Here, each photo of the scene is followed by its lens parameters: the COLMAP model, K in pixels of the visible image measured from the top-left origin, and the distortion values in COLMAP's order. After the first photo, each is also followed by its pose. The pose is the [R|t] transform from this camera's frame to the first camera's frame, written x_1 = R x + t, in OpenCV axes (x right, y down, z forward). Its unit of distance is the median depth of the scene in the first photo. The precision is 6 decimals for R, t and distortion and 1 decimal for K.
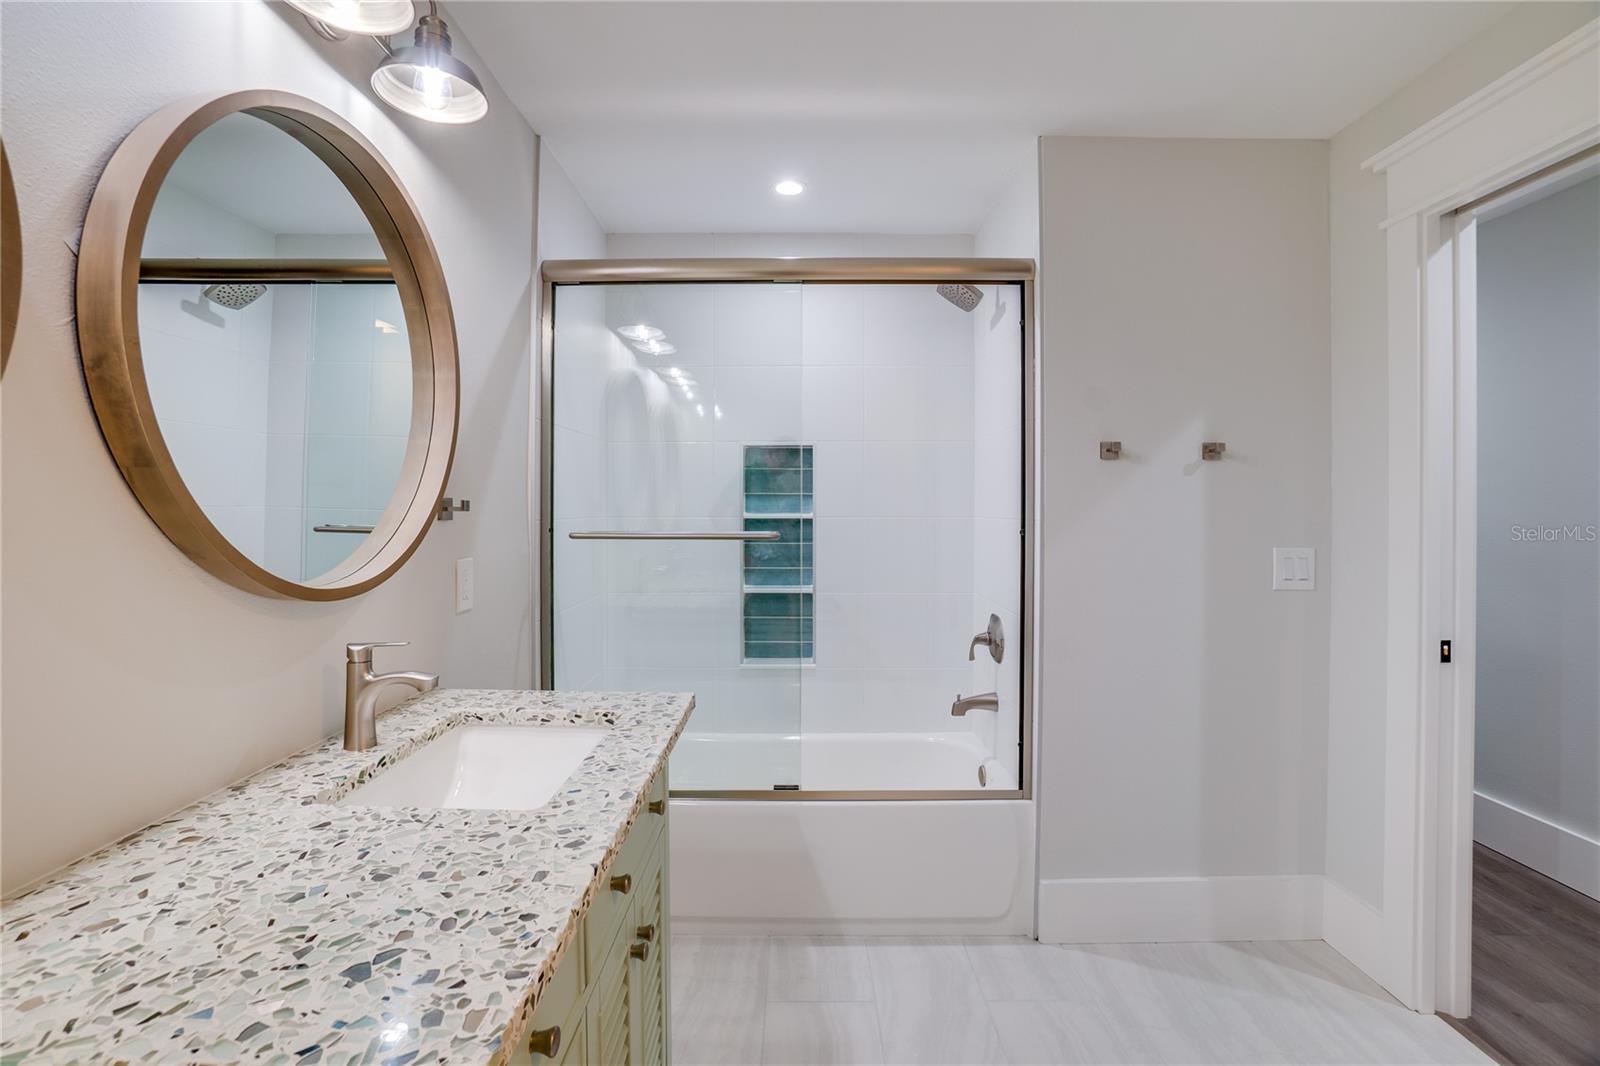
lens RADIAL K [[720.6, 0, 790.3], [0, 720.6, 510.7], [0, 0, 1]] dist [0.001936, 0.000053]
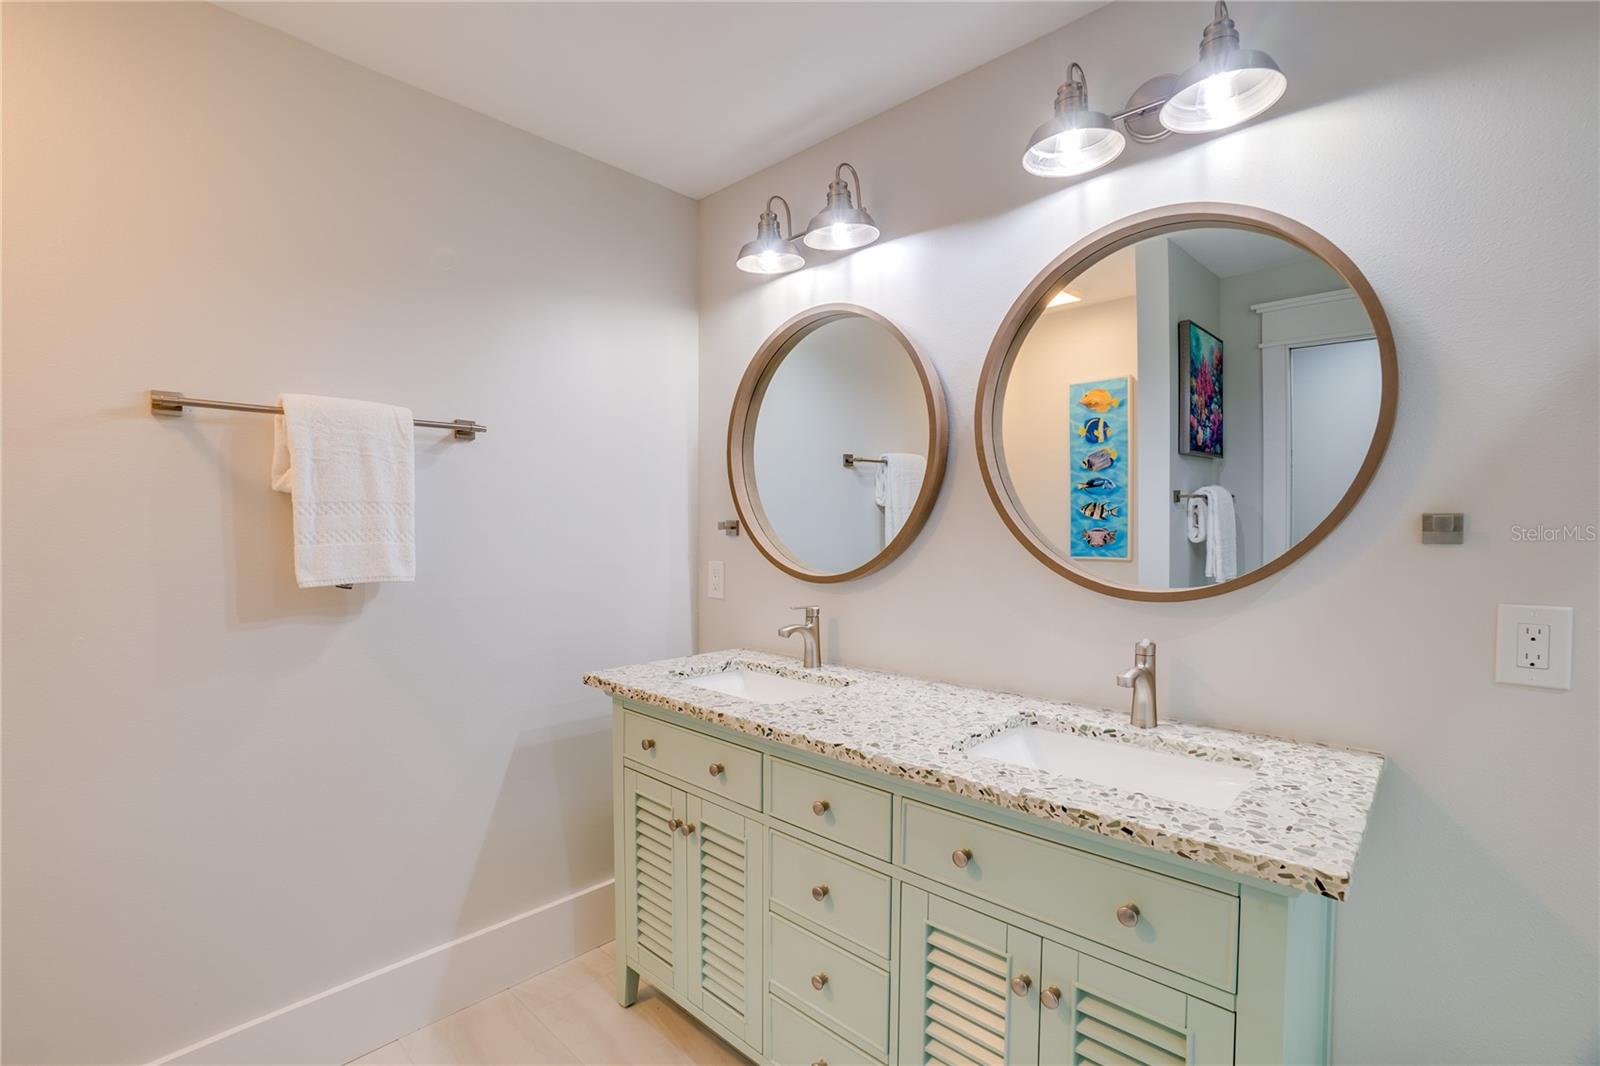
lens RADIAL K [[720.6, 0, 790.3], [0, 720.6, 510.7], [0, 0, 1]] dist [0.001936, 0.000053]
pose [[-0.683752, -0.019382, -0.729457, 0.825354], [0.000090, 0.999645, -0.026646, -0.001911], [0.729714, -0.018285, -0.683508, 1.646700]]
